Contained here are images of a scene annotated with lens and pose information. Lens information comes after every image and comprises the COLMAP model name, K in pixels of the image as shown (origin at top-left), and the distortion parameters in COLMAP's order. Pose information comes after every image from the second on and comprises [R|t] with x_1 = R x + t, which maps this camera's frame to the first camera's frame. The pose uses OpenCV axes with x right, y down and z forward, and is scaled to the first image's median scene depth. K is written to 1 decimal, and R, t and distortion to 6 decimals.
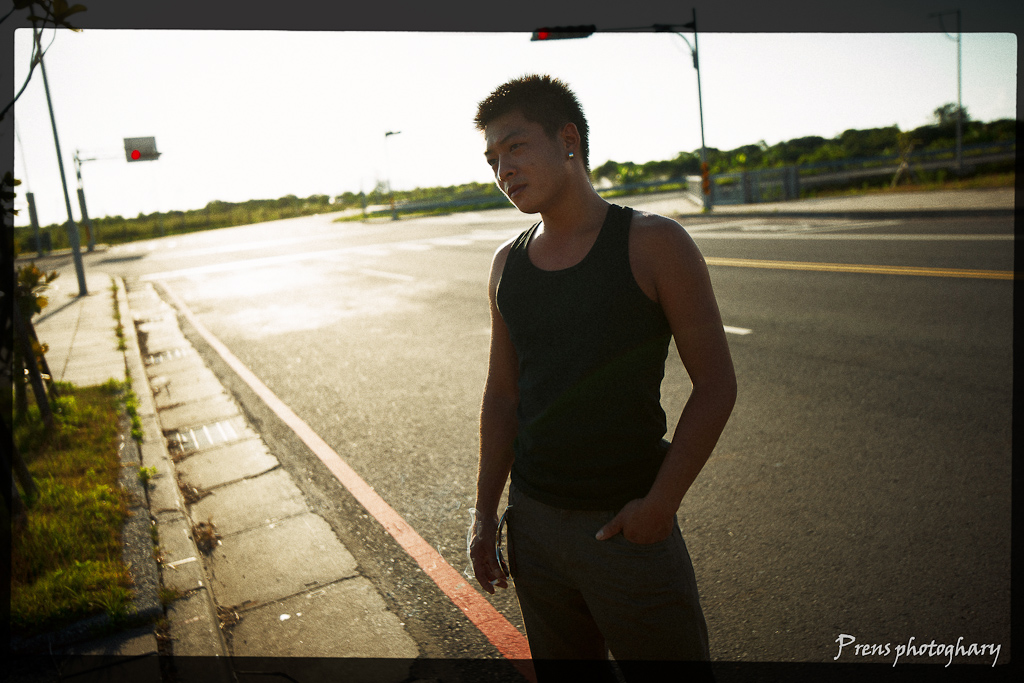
lens RADIAL K [[964.5, 0, 508.5], [0, 964.5, 329.7], [0, 0, 1]] dist [0.050505, 0.015772]
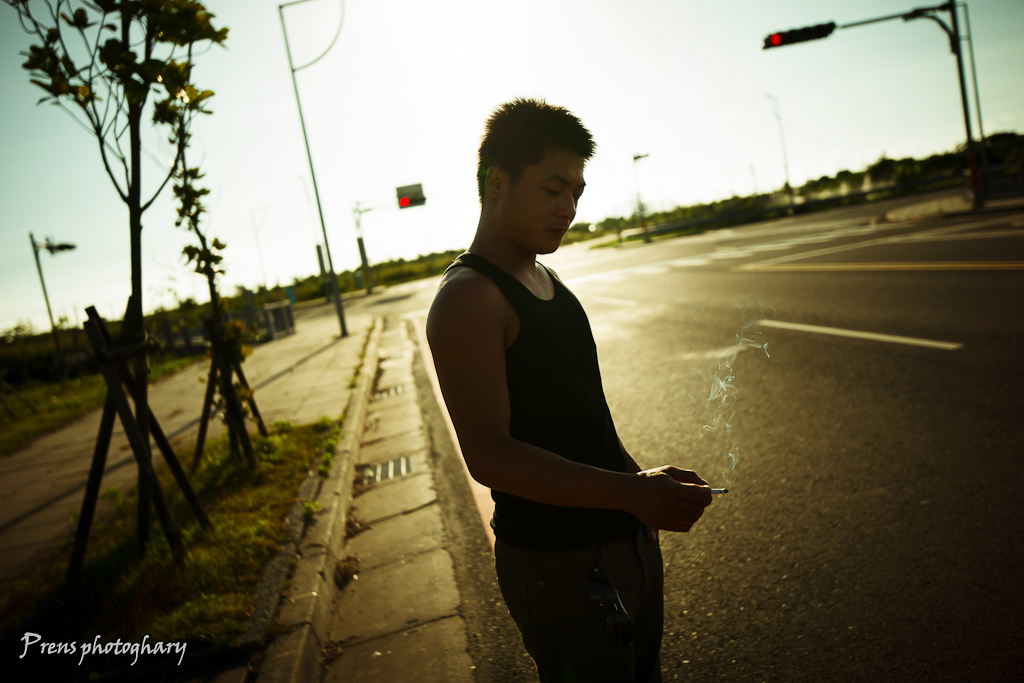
lens RADIAL K [[964.5, 0, 508.5], [0, 964.5, 329.7], [0, 0, 1]] dist [0.050505, 0.015772]
pose [[0.960521, -0.051902, -0.273323, 0.071579], [0.045517, 0.998523, -0.029655, -0.004389], [0.274459, 0.016043, 0.961465, 0.013277]]
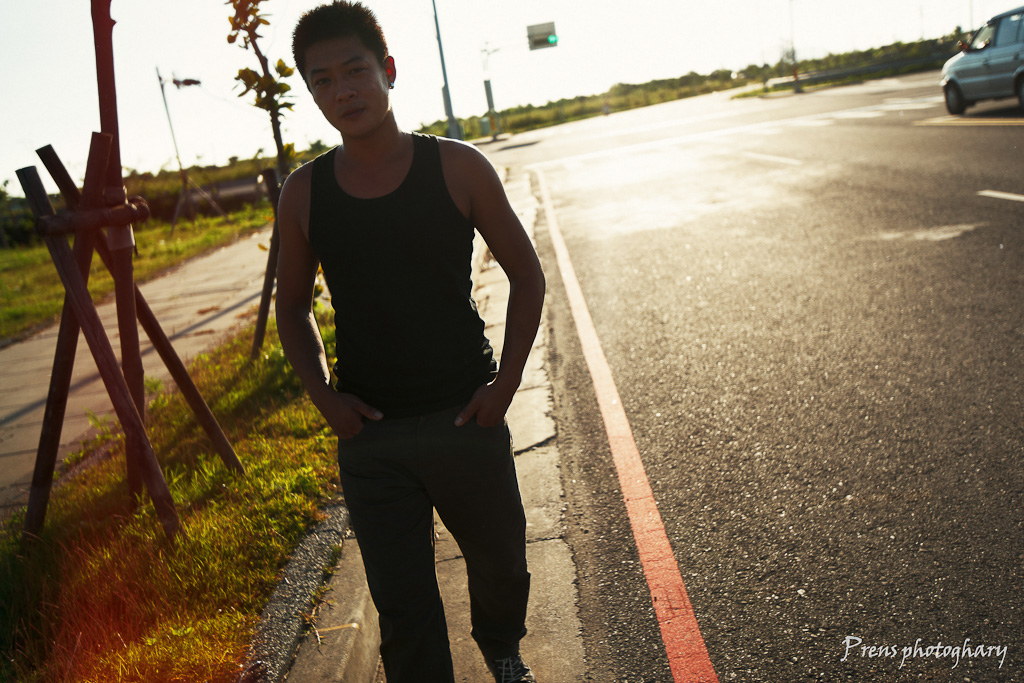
lens RADIAL K [[964.5, 0, 508.5], [0, 964.5, 329.7], [0, 0, 1]] dist [0.050505, 0.015772]
pose [[0.918380, 0.042748, -0.393384, 0.010943], [0.005274, 0.992737, 0.120193, -0.017530], [0.395664, -0.112457, 0.911484, 0.175930]]
